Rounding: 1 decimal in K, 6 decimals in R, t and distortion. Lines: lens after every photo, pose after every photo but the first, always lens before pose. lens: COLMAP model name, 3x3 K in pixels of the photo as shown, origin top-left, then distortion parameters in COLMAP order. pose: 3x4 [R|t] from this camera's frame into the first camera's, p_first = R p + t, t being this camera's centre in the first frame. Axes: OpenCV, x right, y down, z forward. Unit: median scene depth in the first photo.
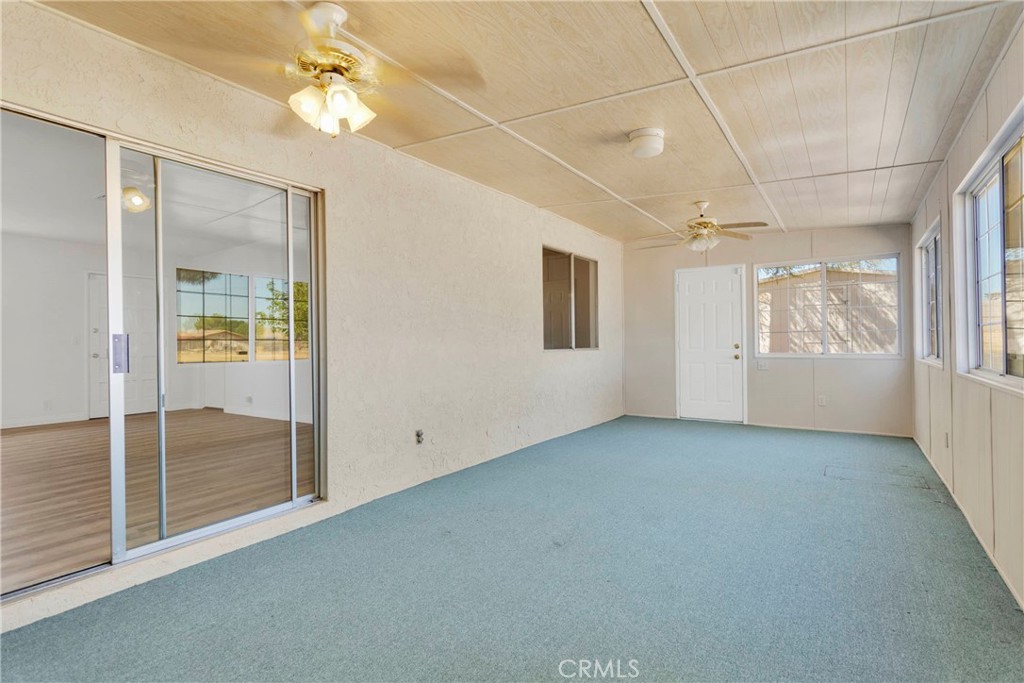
lens RADIAL K [[498.1, 0, 516.7], [0, 498.1, 337.8], [0, 0, 1]] dist [-0.000339, -0.000237]
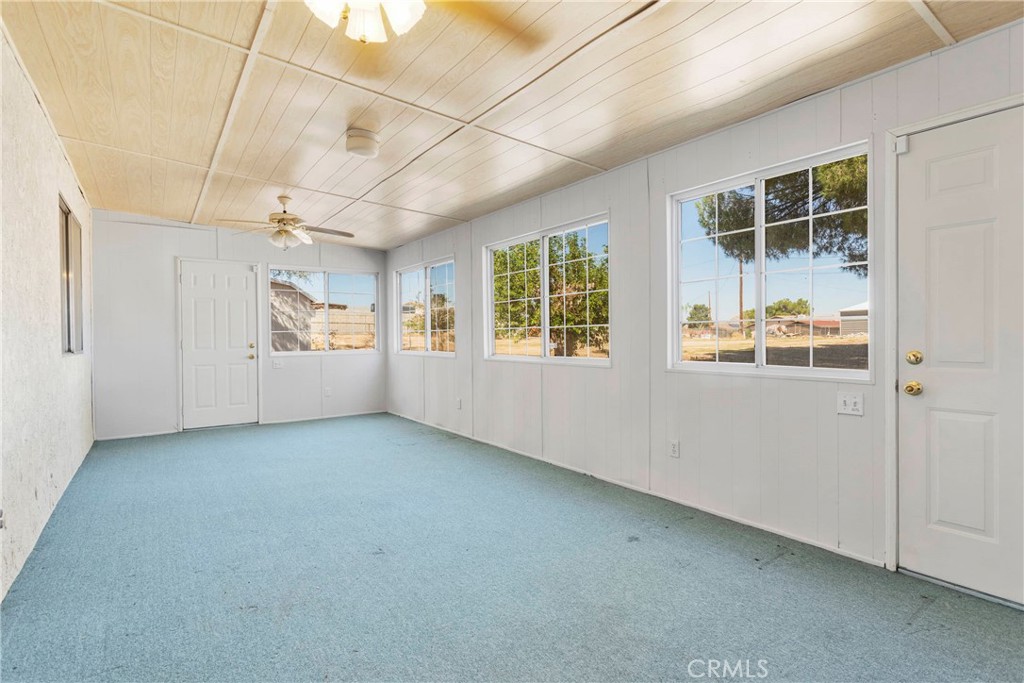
lens RADIAL K [[498.1, 0, 516.7], [0, 498.1, 337.8], [0, 0, 1]] dist [-0.000339, -0.000237]
pose [[0.353546, 0.003087, 0.935412, -0.383769], [-0.001899, 0.999995, -0.002582, 0.004138], [-0.935415, -0.000864, 0.353550, 0.226449]]
